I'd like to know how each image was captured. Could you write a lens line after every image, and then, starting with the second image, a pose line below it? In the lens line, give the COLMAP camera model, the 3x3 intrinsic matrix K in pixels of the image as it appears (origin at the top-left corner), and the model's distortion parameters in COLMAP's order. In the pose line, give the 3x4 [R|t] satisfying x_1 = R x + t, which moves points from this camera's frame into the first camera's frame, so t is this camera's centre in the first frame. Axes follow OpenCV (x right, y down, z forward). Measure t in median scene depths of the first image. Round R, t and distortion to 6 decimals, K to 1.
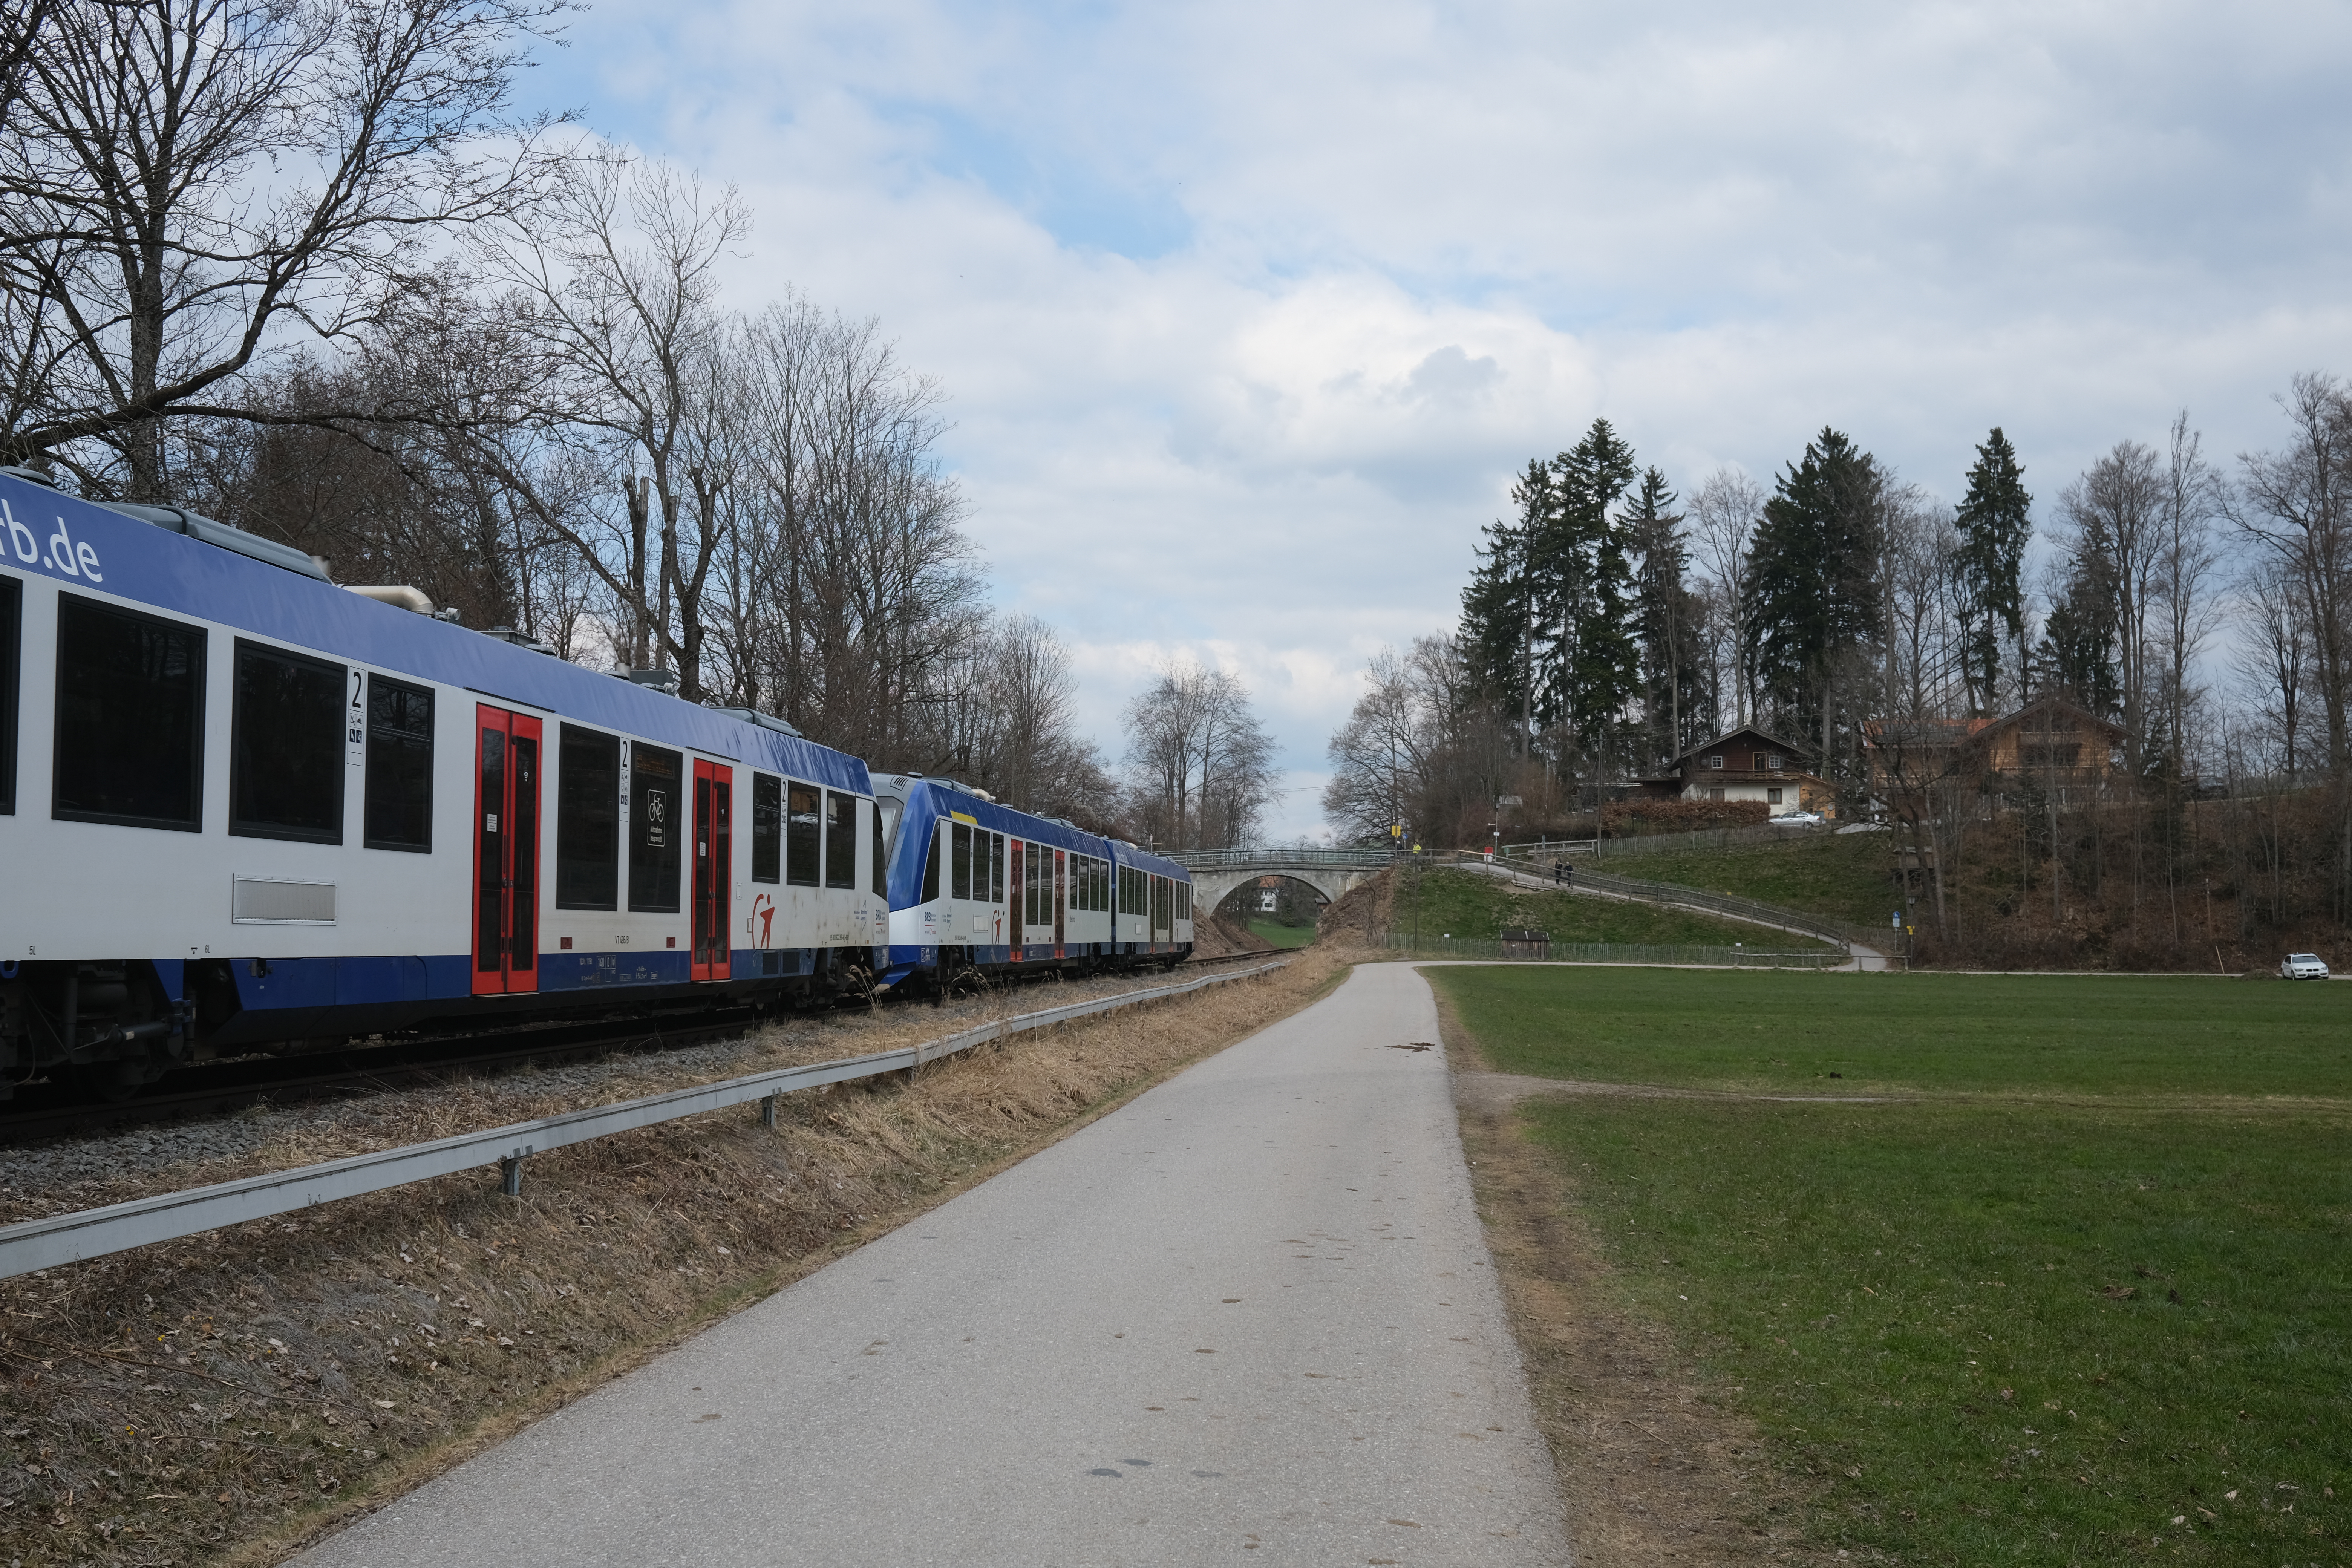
lens RADIAL K [[2472.8, 0, 1165.8], [0, 2472.8, 828.8], [0, 0, 1]] dist [-0.058618, 0.182808]
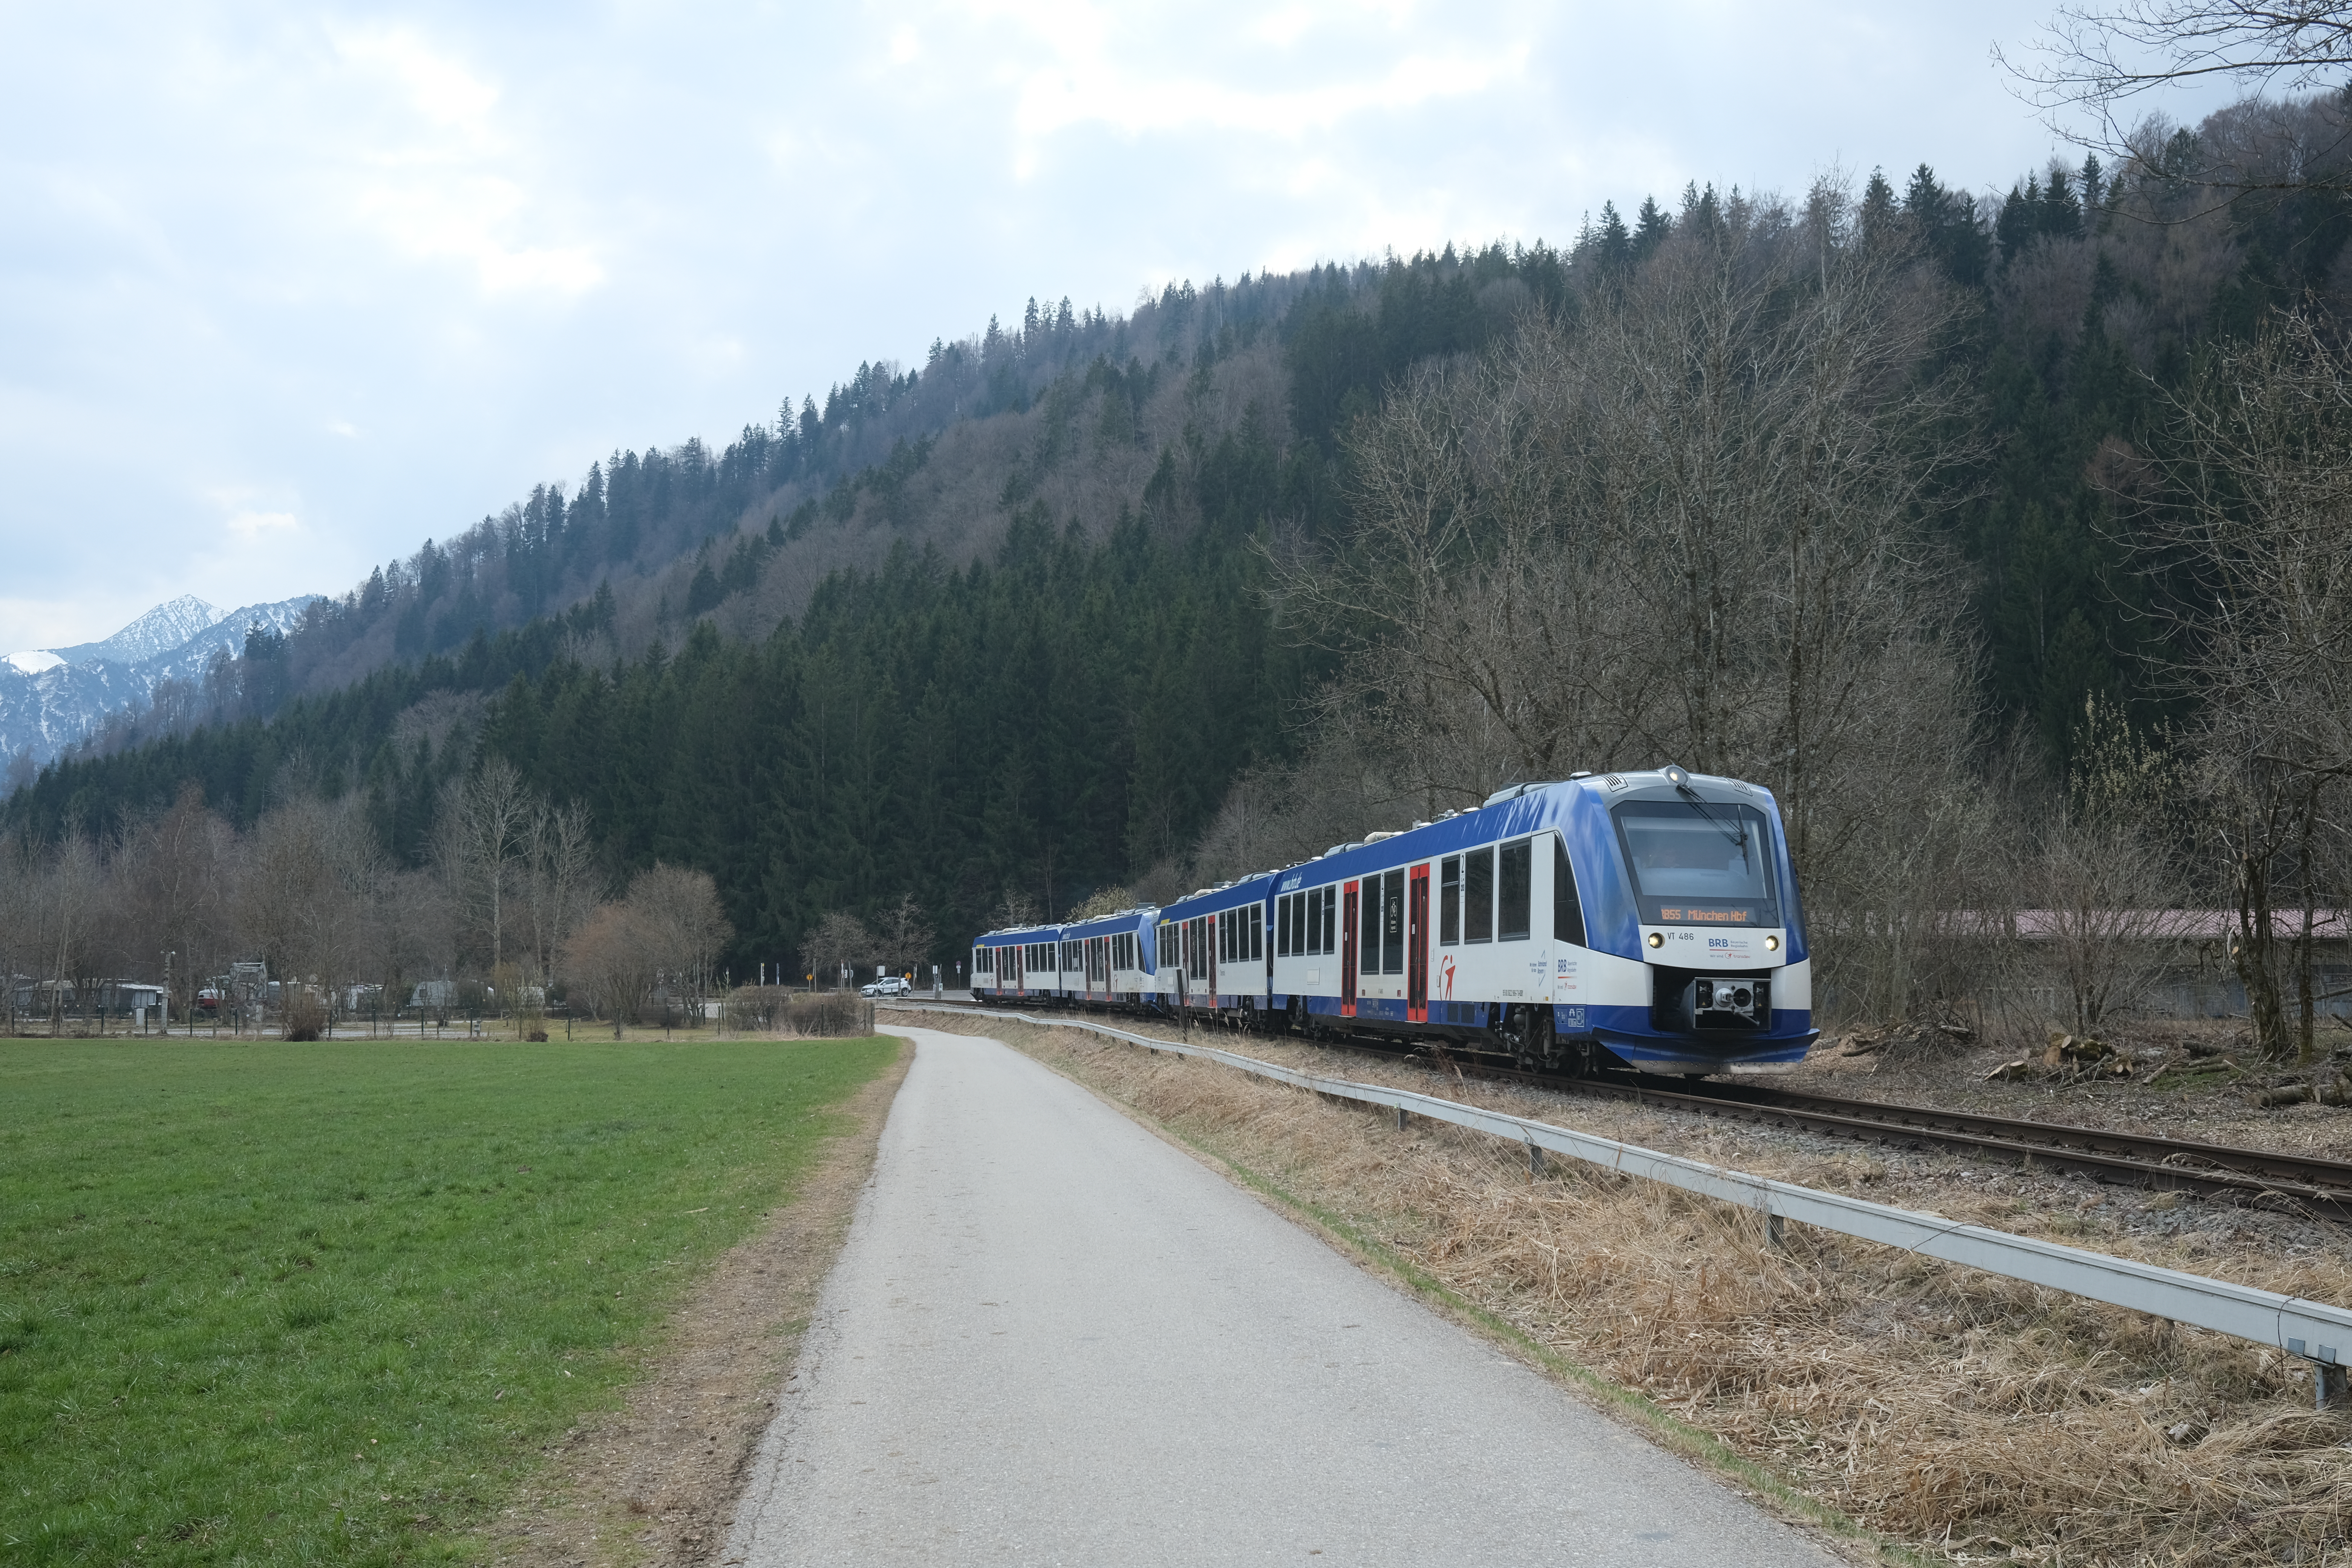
lens RADIAL K [[2472.8, 0, 1165.8], [0, 2472.8, 828.8], [0, 0, 1]] dist [-0.058618, 0.182808]
pose [[-0.983810, -0.026992, -0.177170, 0.181363], [-0.008170, 0.994320, -0.106119, 0.090836], [0.179028, -0.102953, -0.978442, 2.086254]]
